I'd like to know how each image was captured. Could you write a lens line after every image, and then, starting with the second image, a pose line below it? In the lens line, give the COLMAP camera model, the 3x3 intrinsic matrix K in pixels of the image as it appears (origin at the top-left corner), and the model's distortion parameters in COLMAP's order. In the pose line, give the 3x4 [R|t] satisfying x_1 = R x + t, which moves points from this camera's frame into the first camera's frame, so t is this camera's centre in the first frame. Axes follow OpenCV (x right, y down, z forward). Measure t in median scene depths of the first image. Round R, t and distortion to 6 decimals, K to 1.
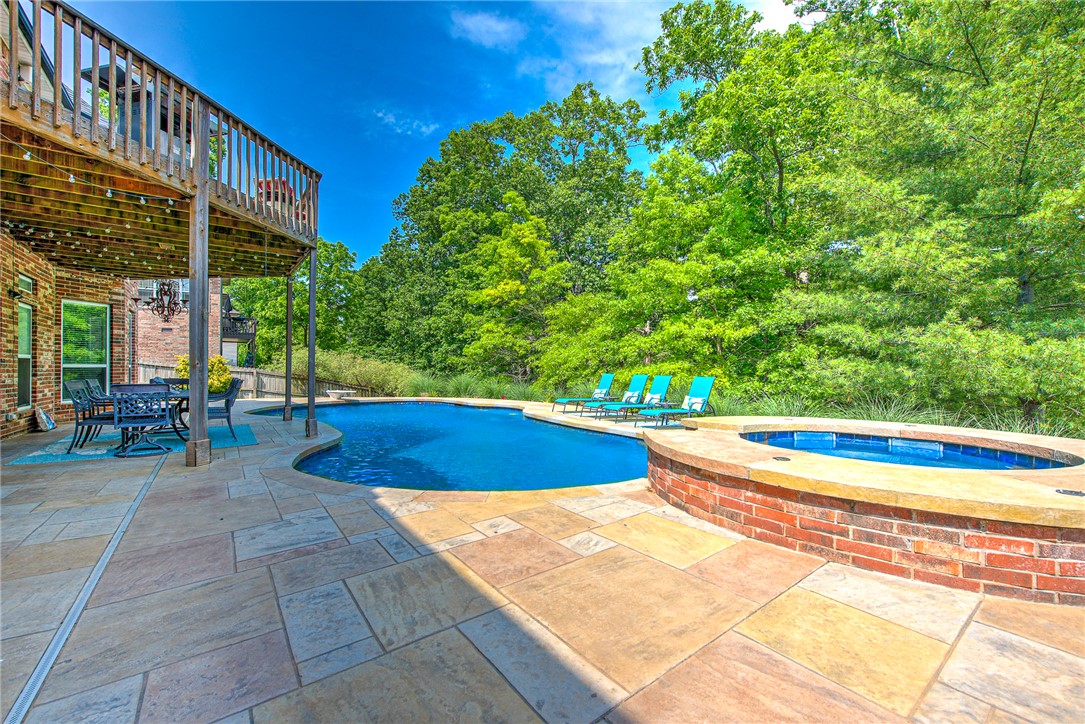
lens RADIAL K [[429.3, 0, 539.0], [0, 429.3, 366.8], [0, 0, 1]] dist [0.004620, -0.003555]
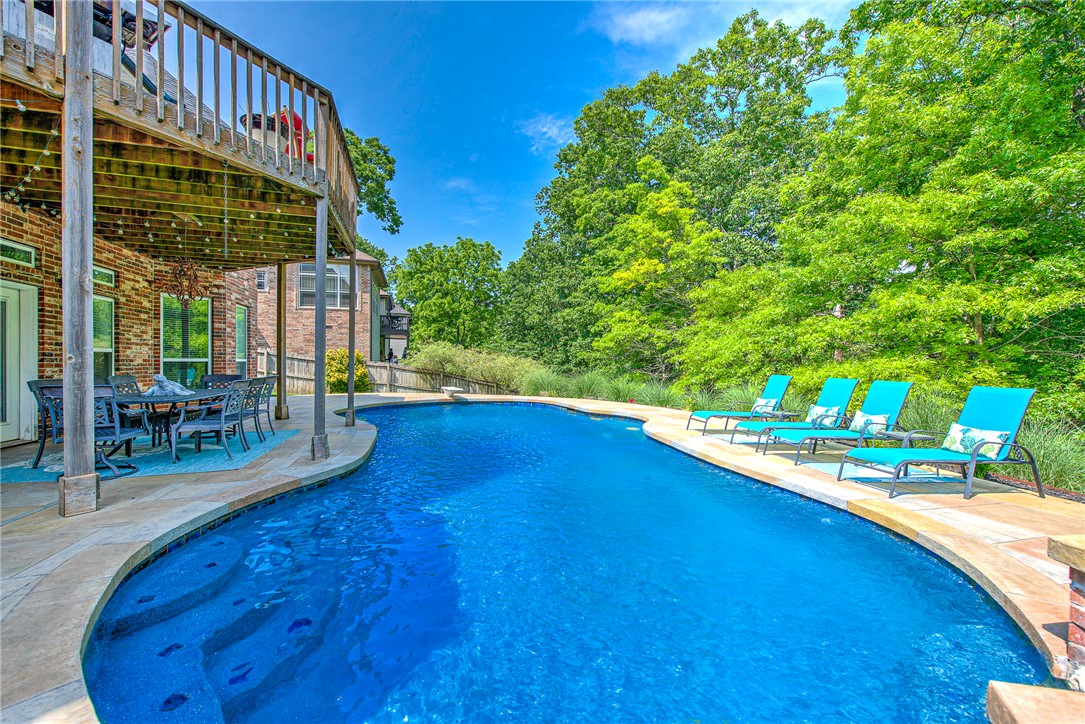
lens RADIAL K [[429.3, 0, 544.6], [0, 429.3, 364.6], [0, 0, 1]] dist [0.004620, -0.003555]
pose [[0.944351, 0.006529, -0.328876, 0.046797], [-0.004485, 0.999966, 0.006974, -0.002591], [0.328910, -0.005111, 0.944348, 0.316126]]
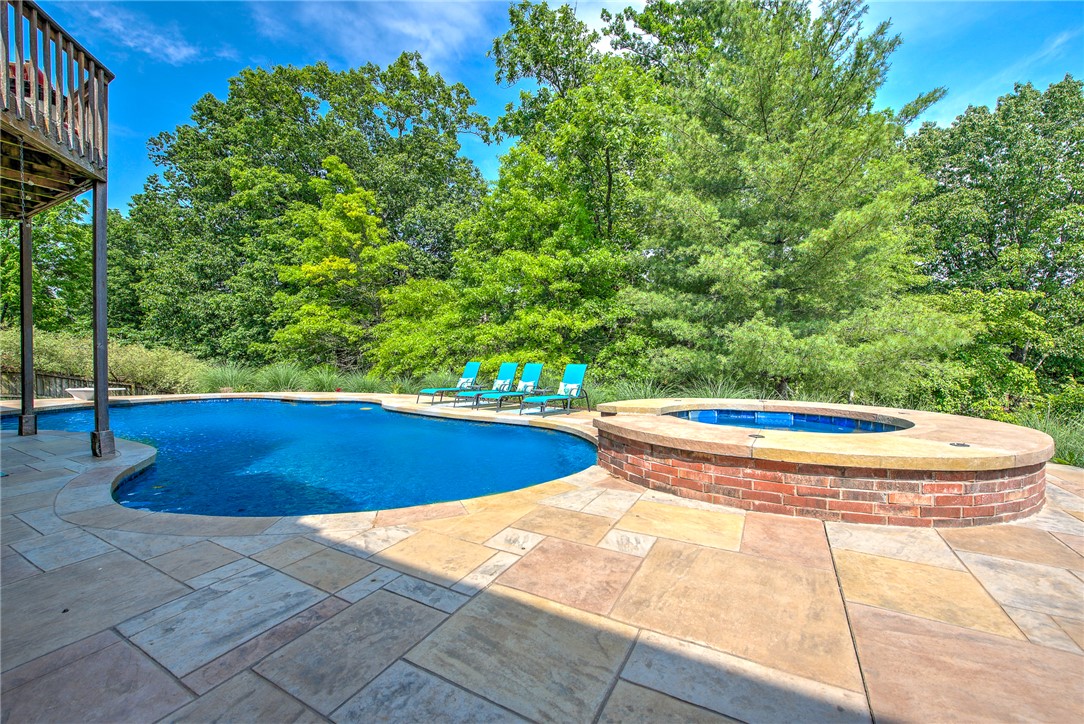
lens RADIAL K [[428.9, 0, 536.6], [0, 428.9, 360.1], [0, 0, 1]] dist [0.004620, -0.003555]
pose [[0.912171, -0.005024, 0.409778, -0.121198], [0.000471, 0.999937, 0.011213, 0.000844], [-0.409809, -0.010035, 0.912116, 0.062696]]
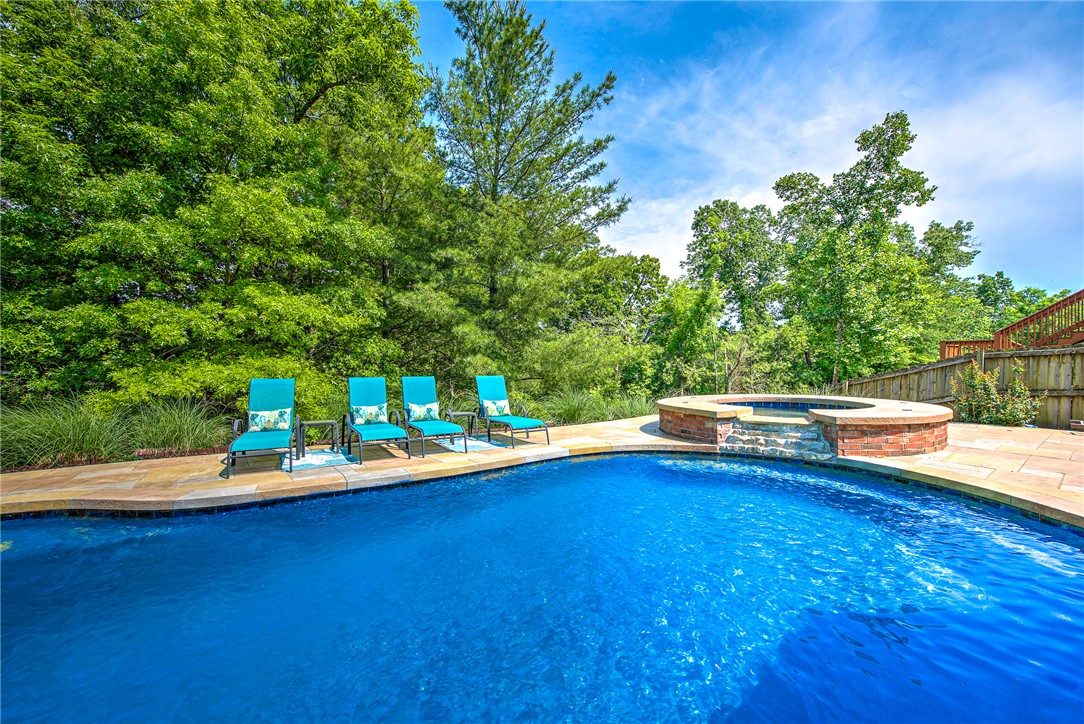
lens RADIAL K [[428.9, 0, 543.6], [0, 428.9, 363.1], [0, 0, 1]] dist [0.004620, -0.003555]
pose [[-0.000659, -0.001508, 0.999999, -0.403590], [0.003523, 0.999993, 0.001510, -0.001923], [-0.999994, 0.003524, -0.000654, 0.778879]]
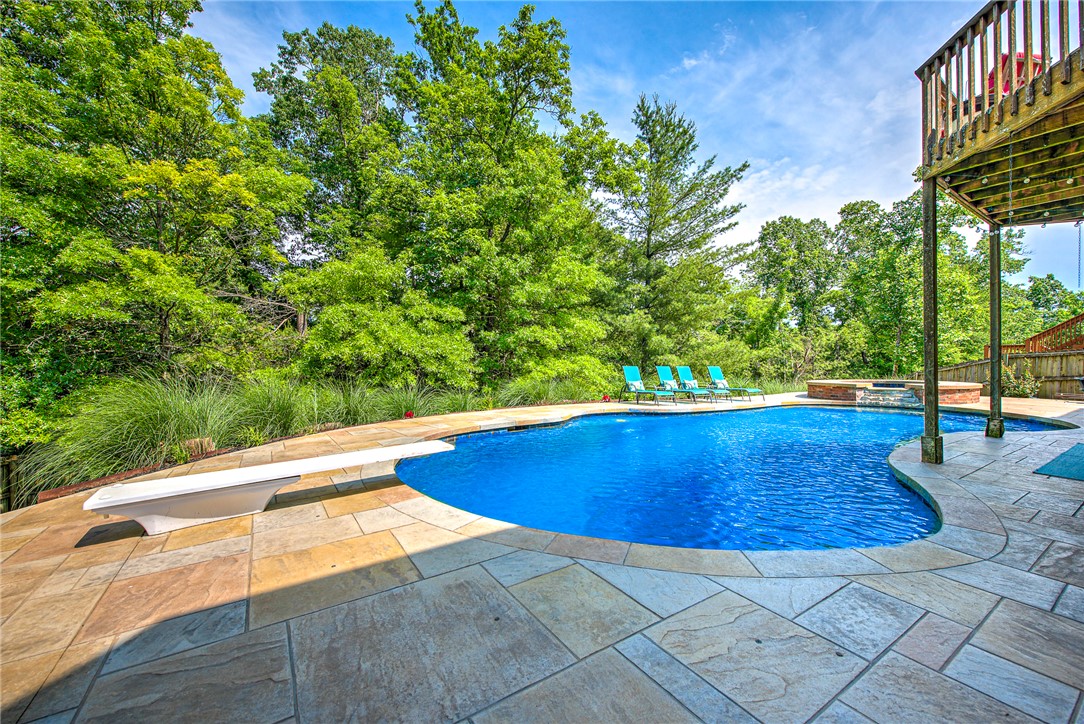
lens RADIAL K [[428.9, 0, 547.3], [0, 428.9, 361.5], [0, 0, 1]] dist [0.004620, -0.003555]
pose [[0.060670, -0.000987, 0.998157, -1.032732], [-0.000352, 0.999999, 0.001010, 0.003587], [-0.998158, -0.000412, 0.060669, 1.310526]]
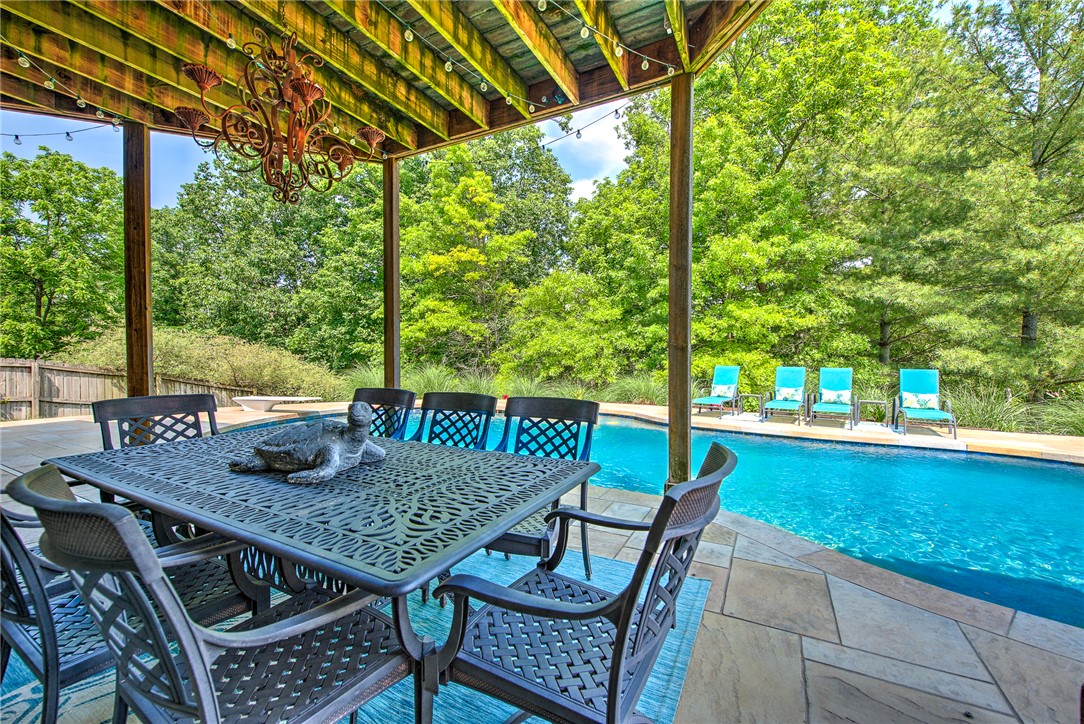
lens RADIAL K [[428.9, 0, 547.7], [0, 428.9, 364.5], [0, 0, 1]] dist [0.004620, -0.003555]
pose [[0.905974, -0.008042, 0.423256, -0.567438], [-0.000374, 0.999804, 0.019797, -0.001992], [-0.423332, -0.018094, 0.905794, 0.466409]]
